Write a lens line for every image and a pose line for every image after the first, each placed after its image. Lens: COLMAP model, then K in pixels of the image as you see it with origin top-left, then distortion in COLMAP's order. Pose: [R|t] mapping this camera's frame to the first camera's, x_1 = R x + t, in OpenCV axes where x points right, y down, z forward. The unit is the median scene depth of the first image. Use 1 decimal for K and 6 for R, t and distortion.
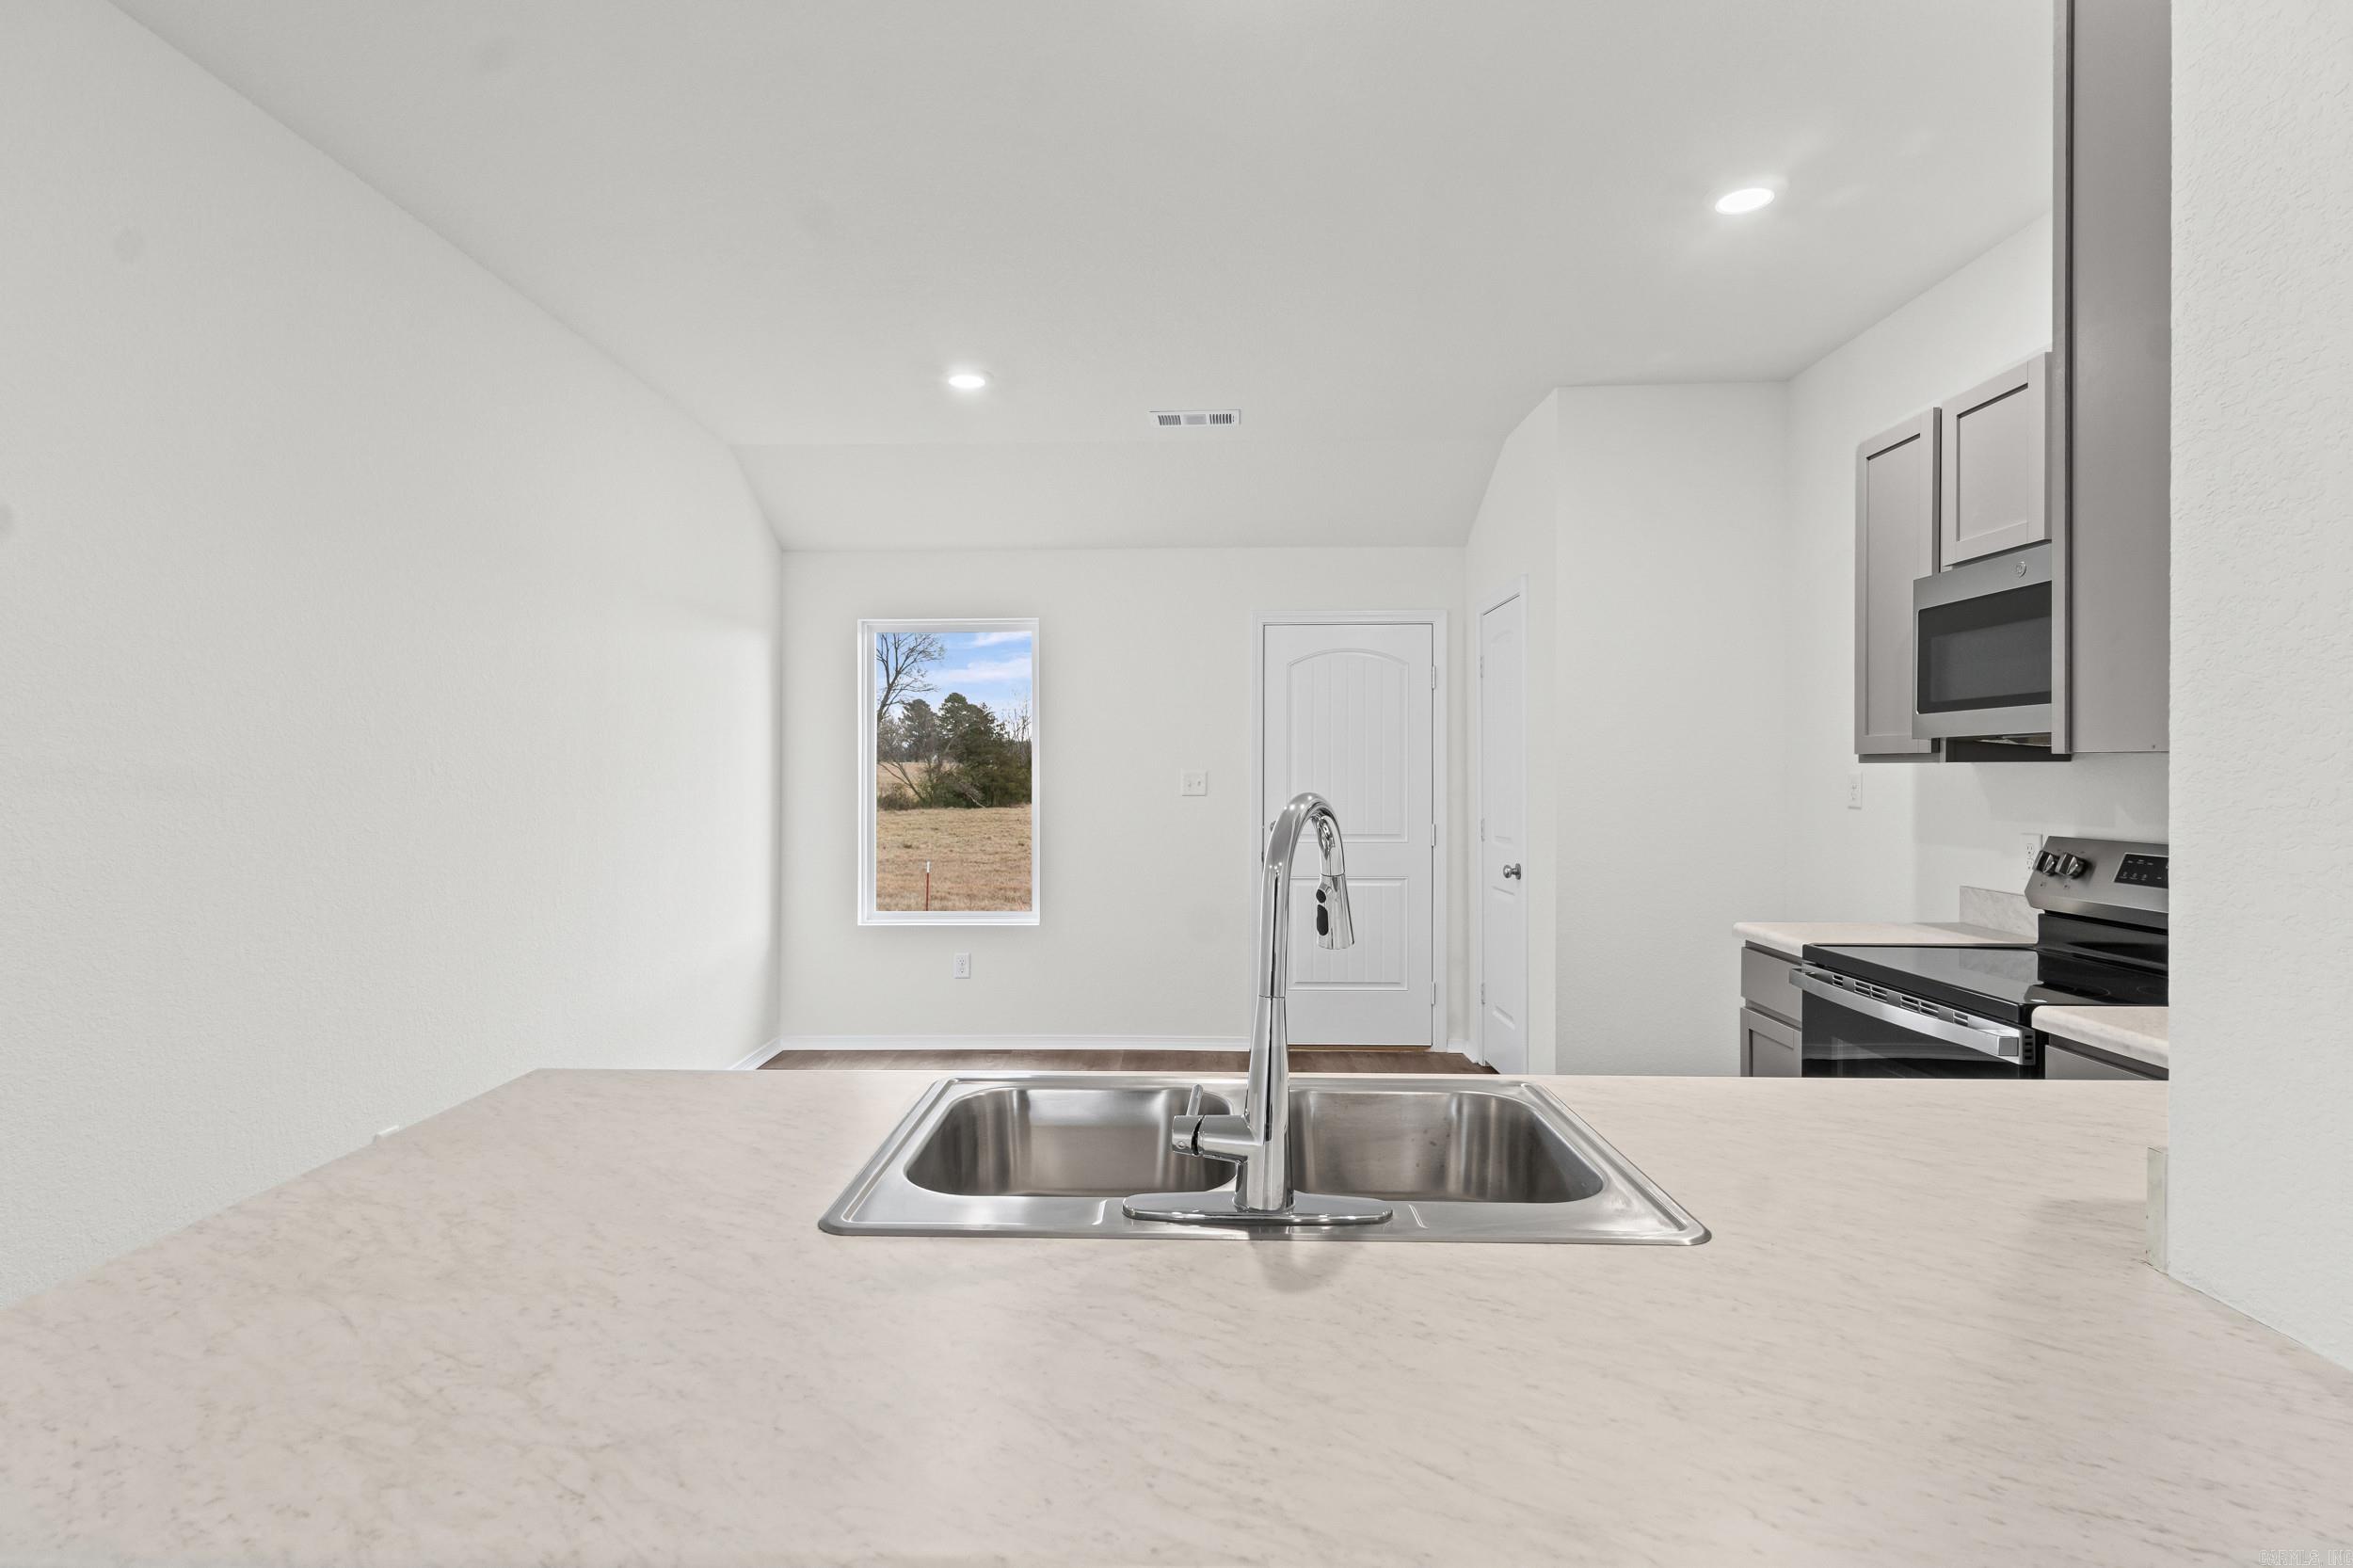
lens RADIAL K [[1153.5, 0, 1179.3], [0, 1153.5, 779.1], [0, 0, 1]] dist [0.001117, -0.000920]
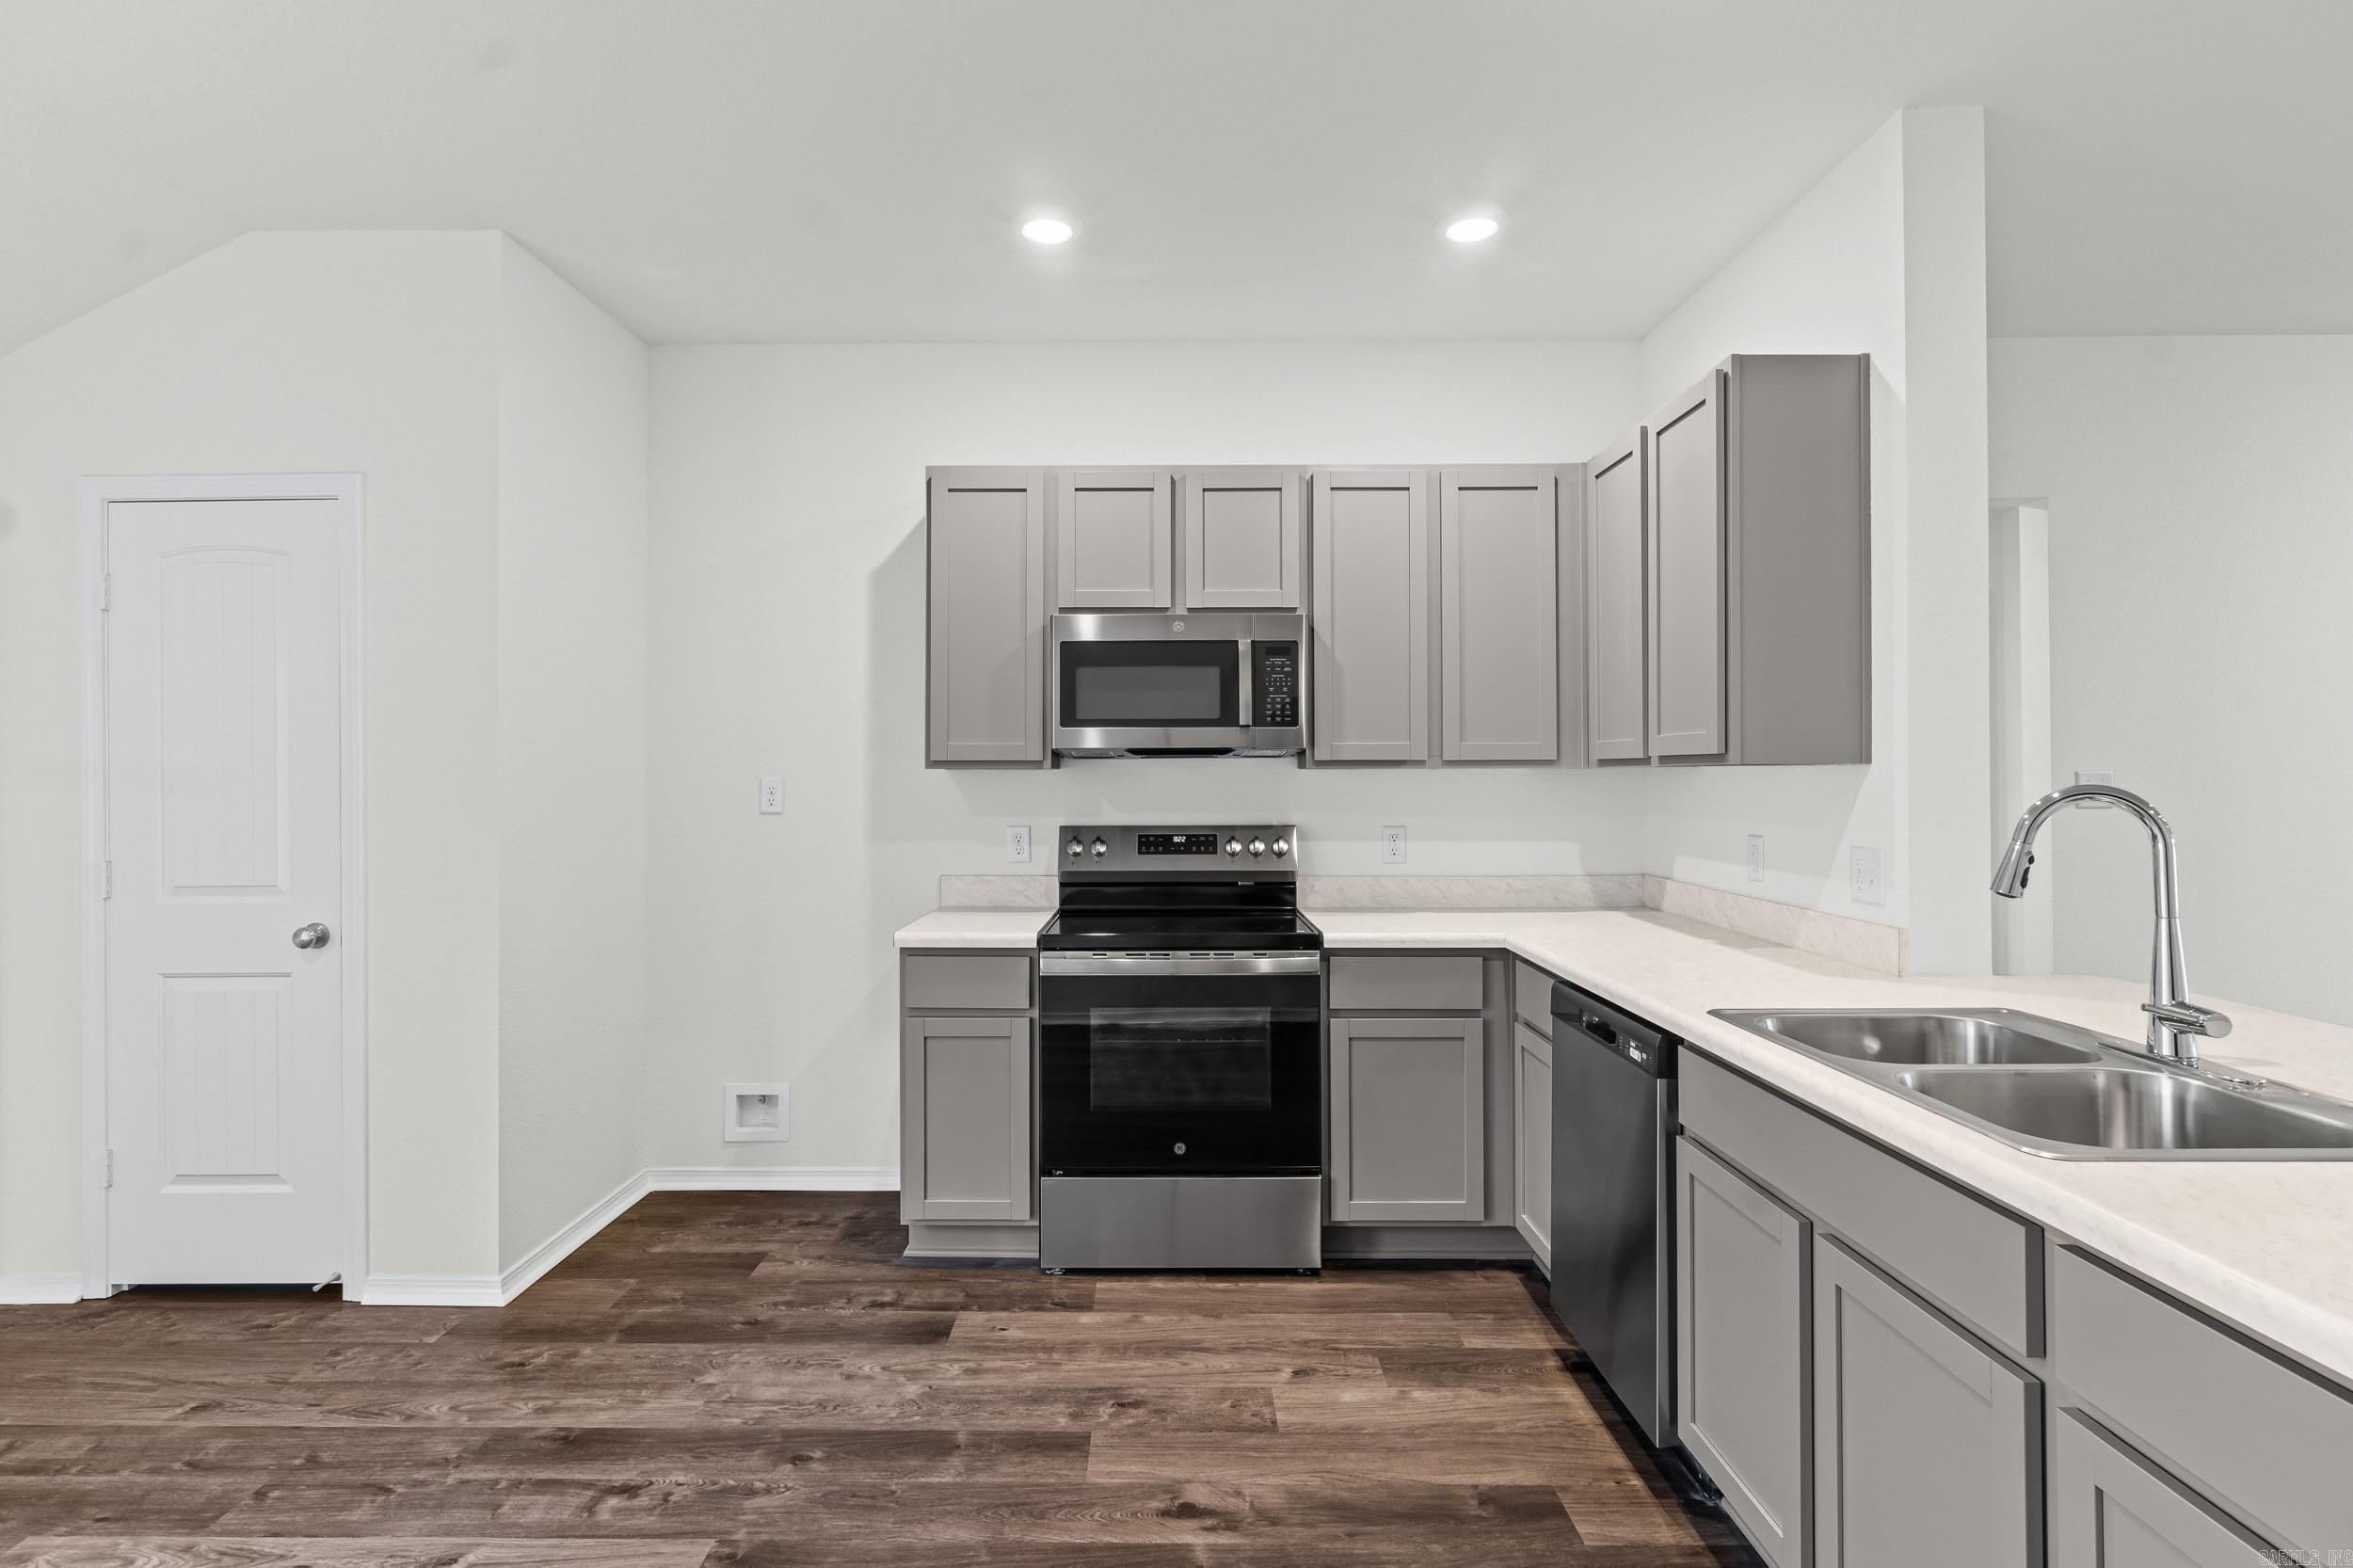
lens RADIAL K [[1182.8, 0, 1164.5], [0, 1182.8, 777.5], [0, 0, 1]] dist [-0.009718, 0.003777]
pose [[-0.005499, 0.004185, 0.999976, -0.307592], [0.007799, 0.999961, -0.004142, 0.000814], [-0.999954, 0.007776, -0.005532, 0.474216]]
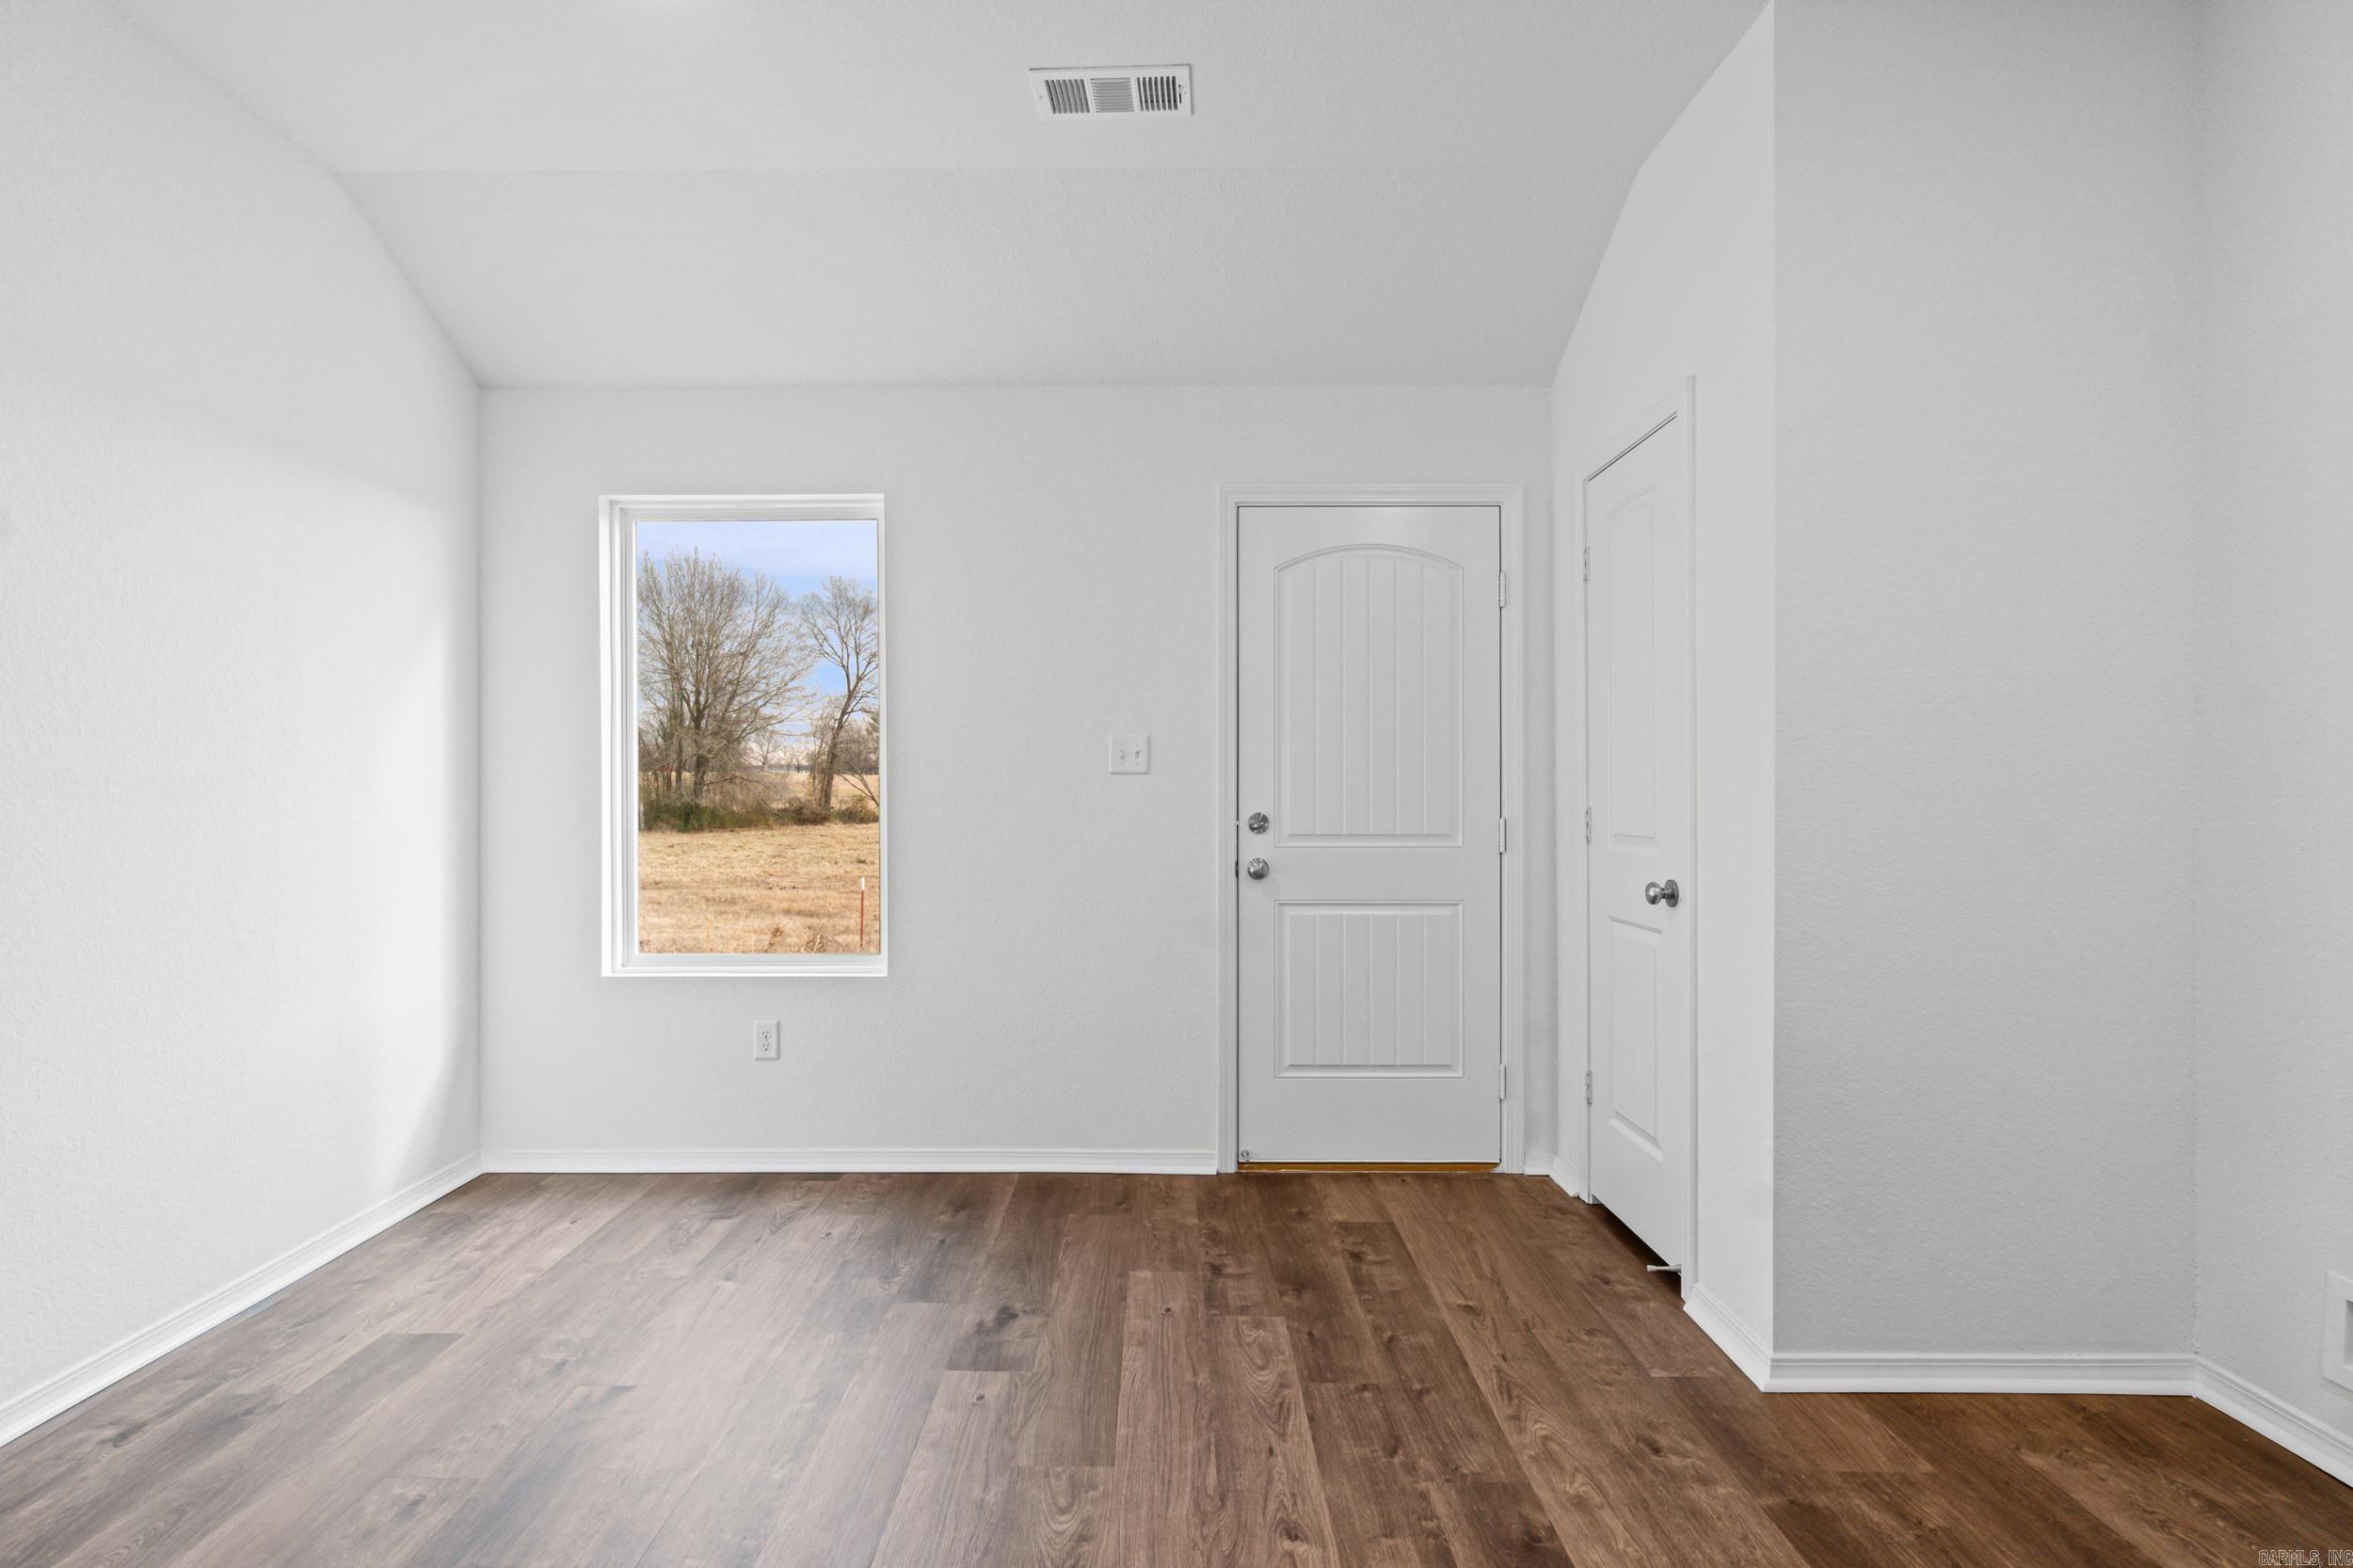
lens RADIAL K [[1182.8, 0, 1149.5], [0, 1182.8, 770.0], [0, 0, 1]] dist [-0.009718, 0.003777]
pose [[0.999976, -0.000336, -0.006913, 0.028702], [0.000199, 0.999804, -0.019810, 0.025355], [0.006919, 0.019808, 0.999780, 0.345089]]
